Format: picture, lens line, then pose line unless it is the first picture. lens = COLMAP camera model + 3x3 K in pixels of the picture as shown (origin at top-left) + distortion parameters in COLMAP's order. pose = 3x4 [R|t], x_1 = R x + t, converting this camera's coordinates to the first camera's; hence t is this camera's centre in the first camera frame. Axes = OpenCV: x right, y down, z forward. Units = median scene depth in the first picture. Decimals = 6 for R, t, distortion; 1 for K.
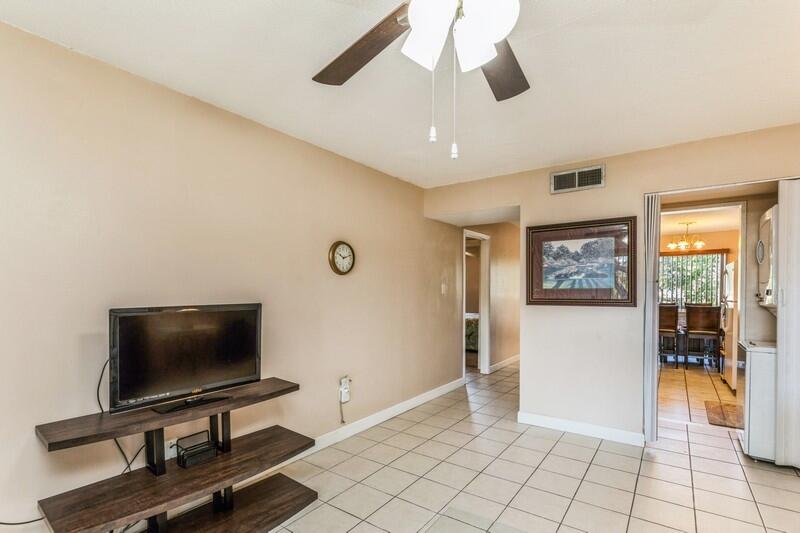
lens RADIAL K [[380.5, 0, 402.7], [0, 380.5, 285.4], [0, 0, 1]] dist [-0.003323, -0.000140]
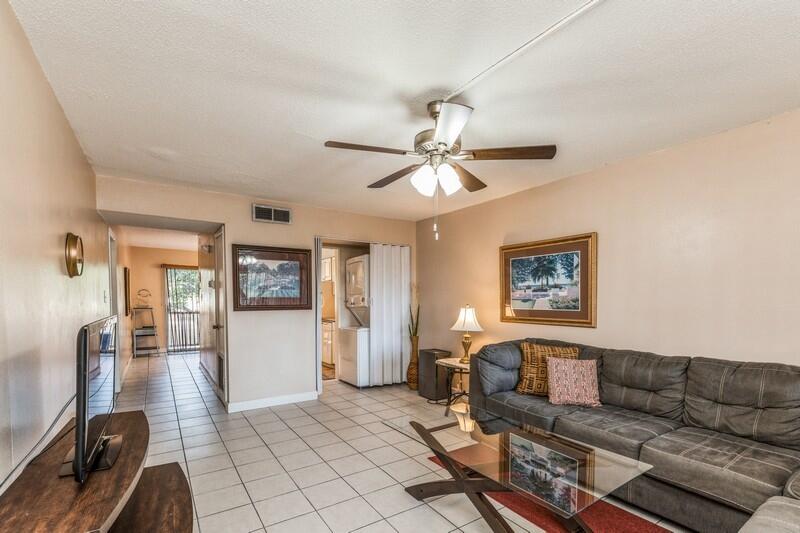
lens RADIAL K [[372.8, 0, 400.0], [0, 372.8, 298.2], [0, 0, 1]] dist [0.000201, 0.000288]
pose [[0.357833, 0.000230, 0.933786, -0.606722], [-0.011948, 0.999919, 0.004332, 0.000671], [-0.933709, -0.012707, 0.357806, 0.126632]]
